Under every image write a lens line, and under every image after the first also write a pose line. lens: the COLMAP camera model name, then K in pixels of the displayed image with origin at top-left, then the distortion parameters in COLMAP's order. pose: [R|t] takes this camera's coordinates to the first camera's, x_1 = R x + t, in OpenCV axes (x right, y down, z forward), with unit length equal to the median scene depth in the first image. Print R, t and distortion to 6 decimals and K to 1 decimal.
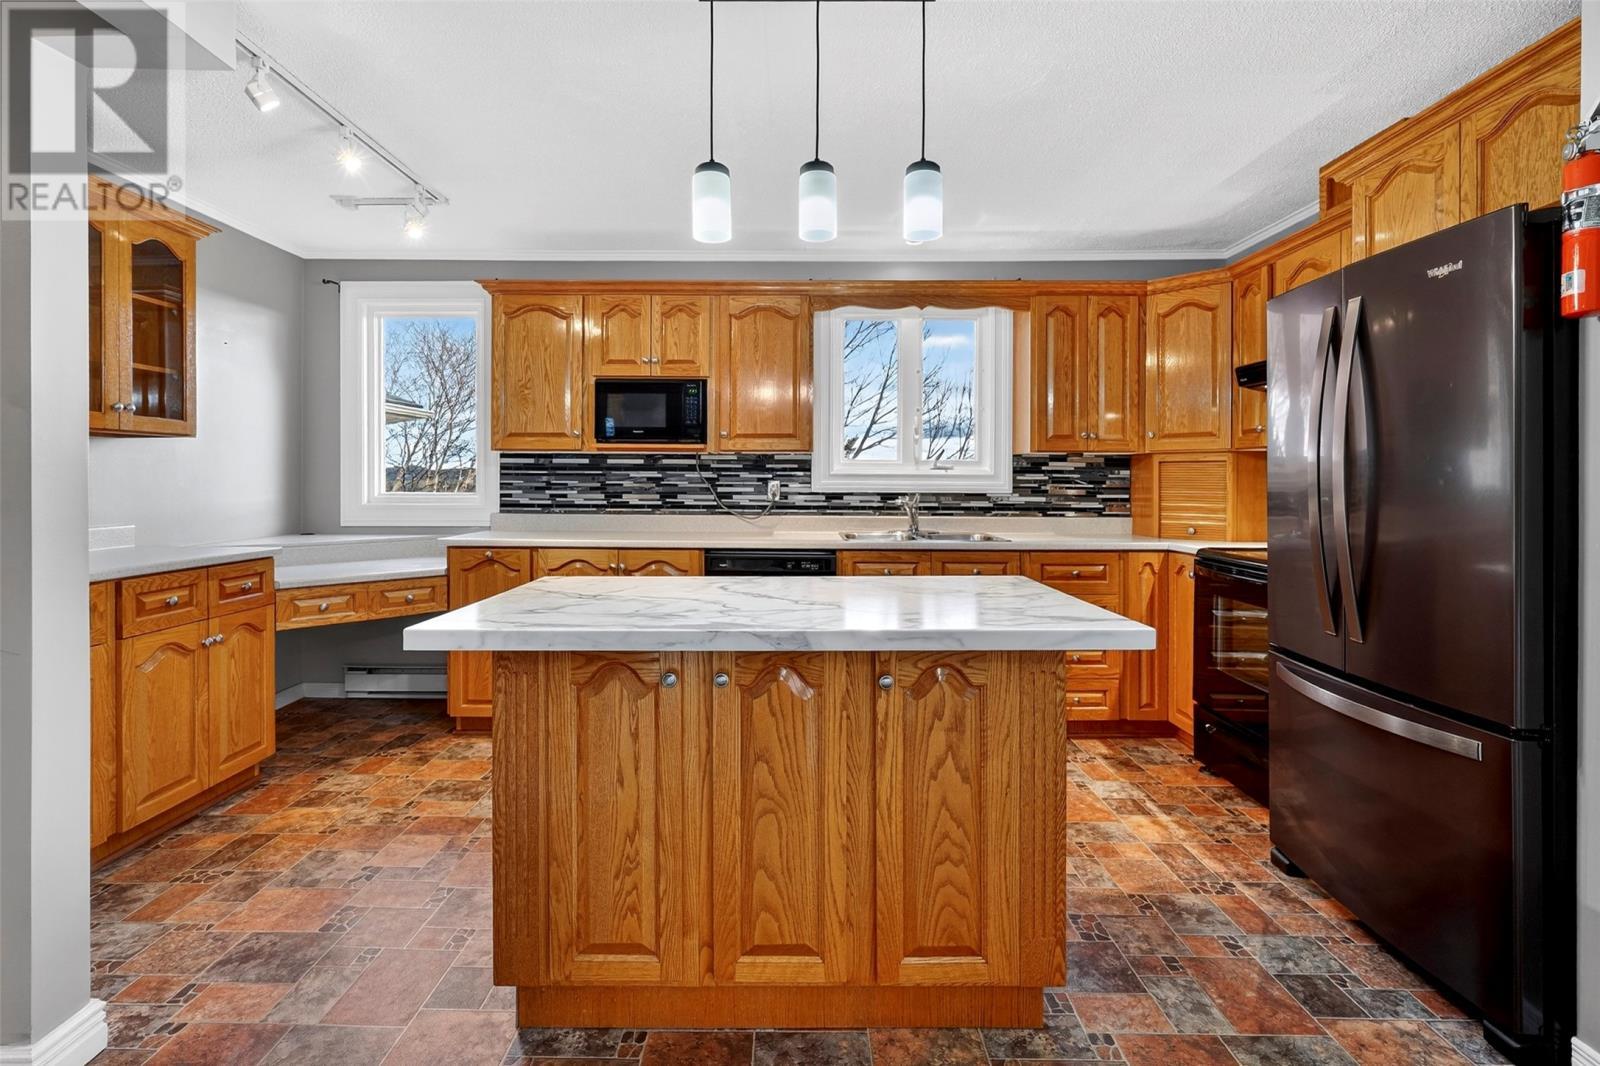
lens RADIAL K [[717.6, 0, 797.2], [0, 717.6, 582.3], [0, 0, 1]] dist [-0.000154, 0.000424]
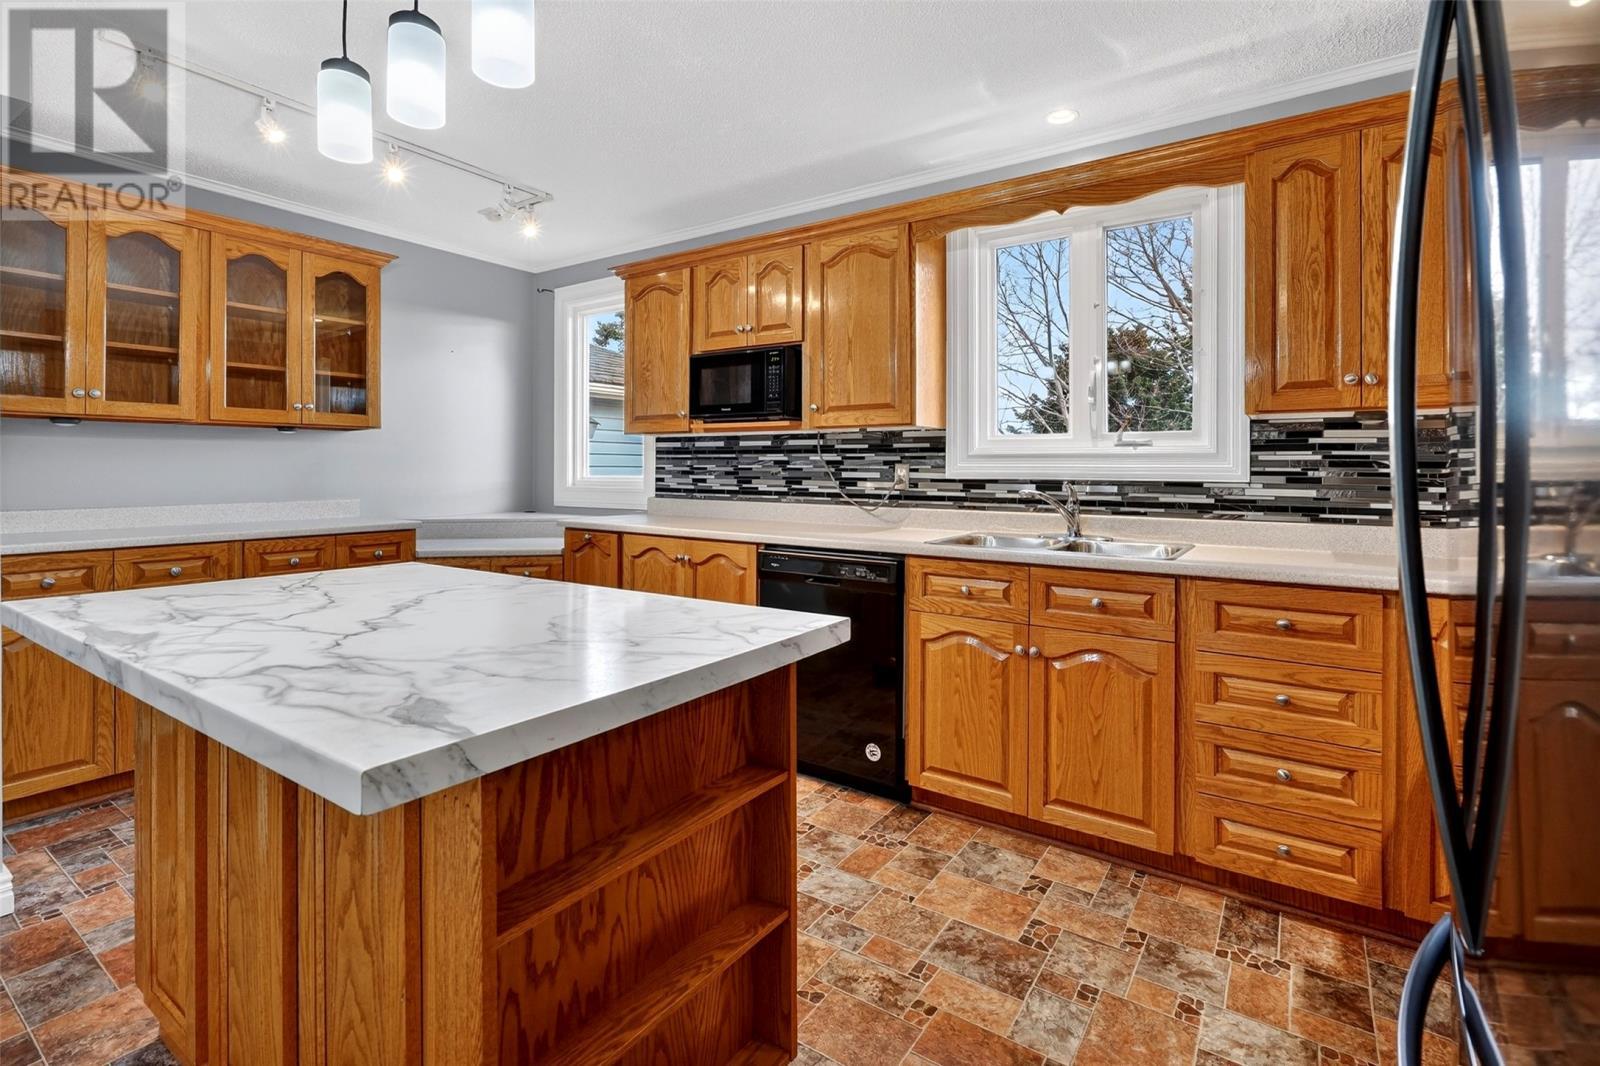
lens RADIAL K [[738.9, 0, 805.6], [0, 738.9, 542.4], [0, 0, 1]] dist [0.001324, 0.000072]
pose [[0.830697, 0.054824, -0.554019, 0.337358], [-0.079016, 0.996676, -0.019849, -0.030231], [0.551089, 0.060265, 0.832267, 0.265194]]
